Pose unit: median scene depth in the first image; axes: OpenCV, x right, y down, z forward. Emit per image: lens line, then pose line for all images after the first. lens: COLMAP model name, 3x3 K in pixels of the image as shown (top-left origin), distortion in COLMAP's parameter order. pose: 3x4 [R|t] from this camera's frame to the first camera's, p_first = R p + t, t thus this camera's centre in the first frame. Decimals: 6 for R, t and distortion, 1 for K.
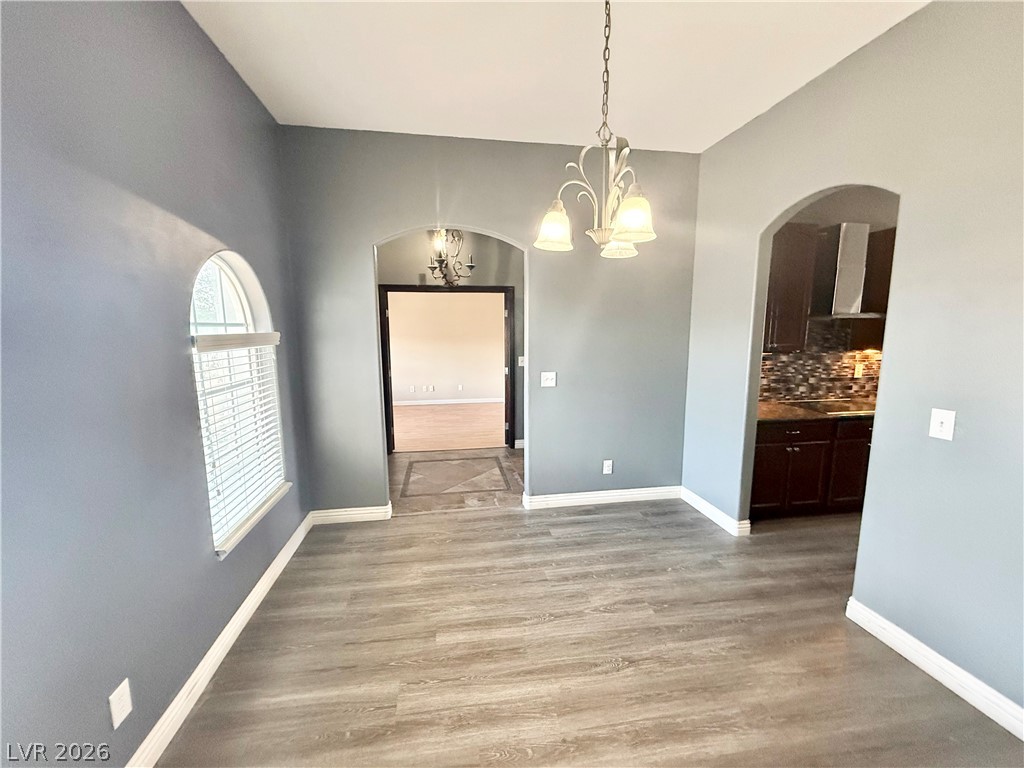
lens RADIAL K [[408.8, 0, 511.3], [0, 408.8, 383.4], [0, 0, 1]] dist [-0.000645, 0.000188]
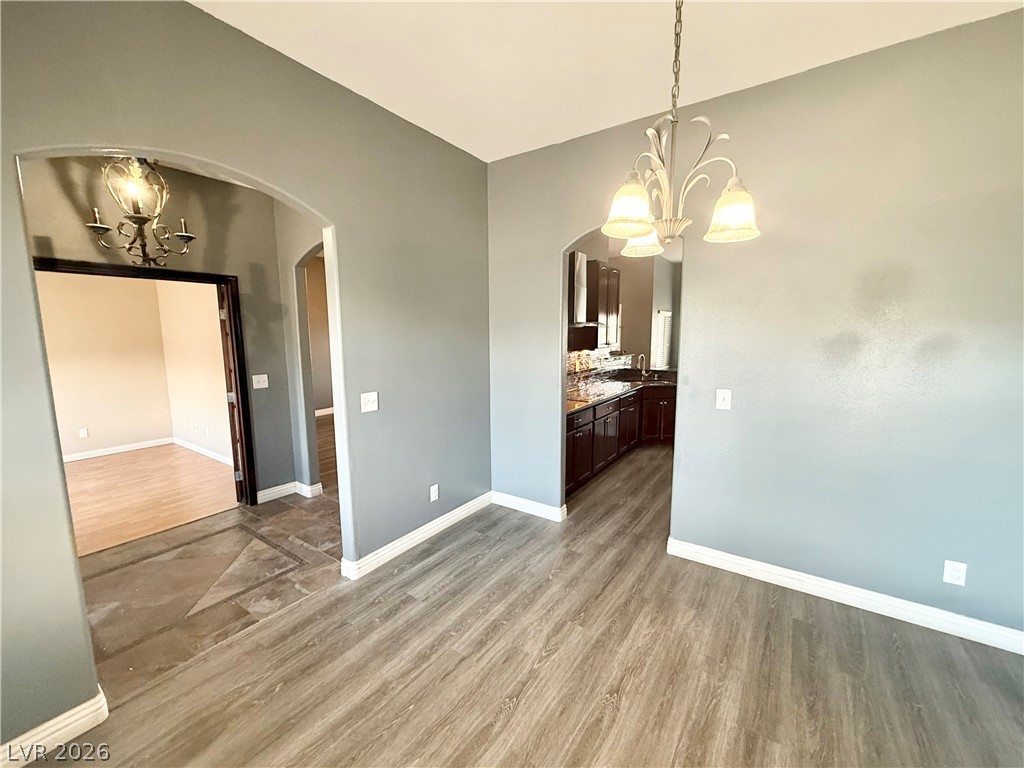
lens RADIAL K [[408.8, 0, 510.8], [0, 408.8, 383.3], [0, 0, 1]] dist [-0.000645, 0.000188]
pose [[0.693525, -0.089274, 0.714880, -0.298118], [0.100514, 0.994578, 0.026690, -0.042410], [-0.713387, 0.053345, 0.698737, 0.299742]]
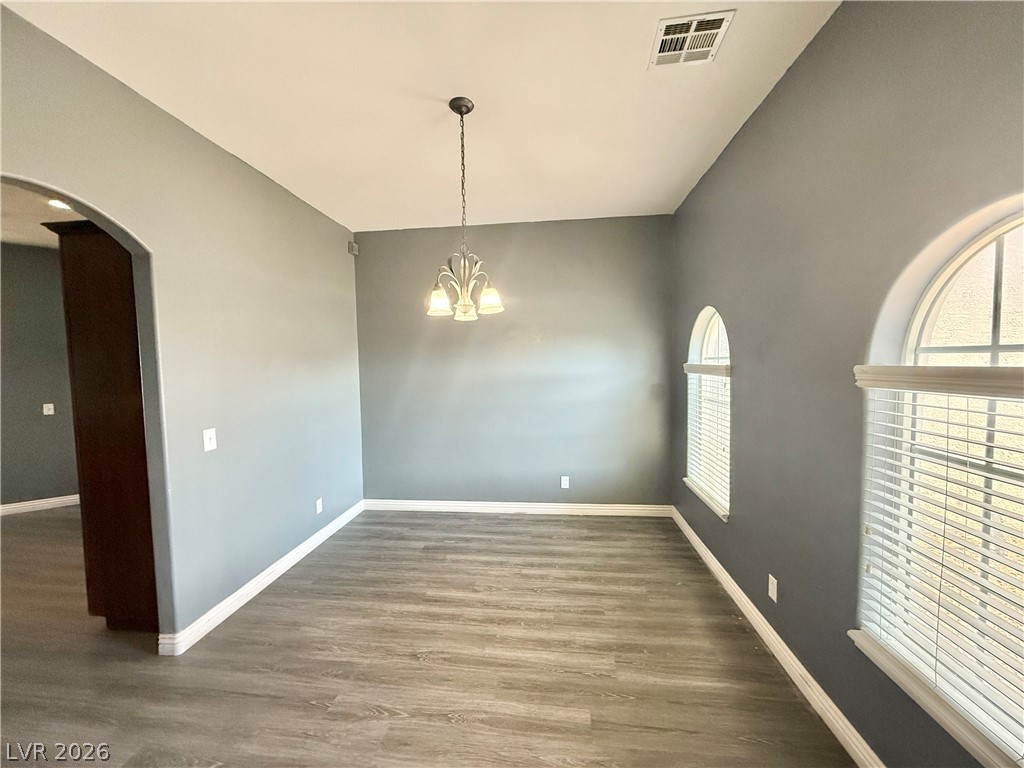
lens RADIAL K [[408.8, 0, 511.8], [0, 408.8, 388.3], [0, 0, 1]] dist [-0.000645, 0.000188]
pose [[-0.963519, 0.003555, 0.267615, -0.172683], [0.057179, 0.979560, 0.192852, -0.159925], [-0.261459, 0.201119, -0.944029, 1.154242]]
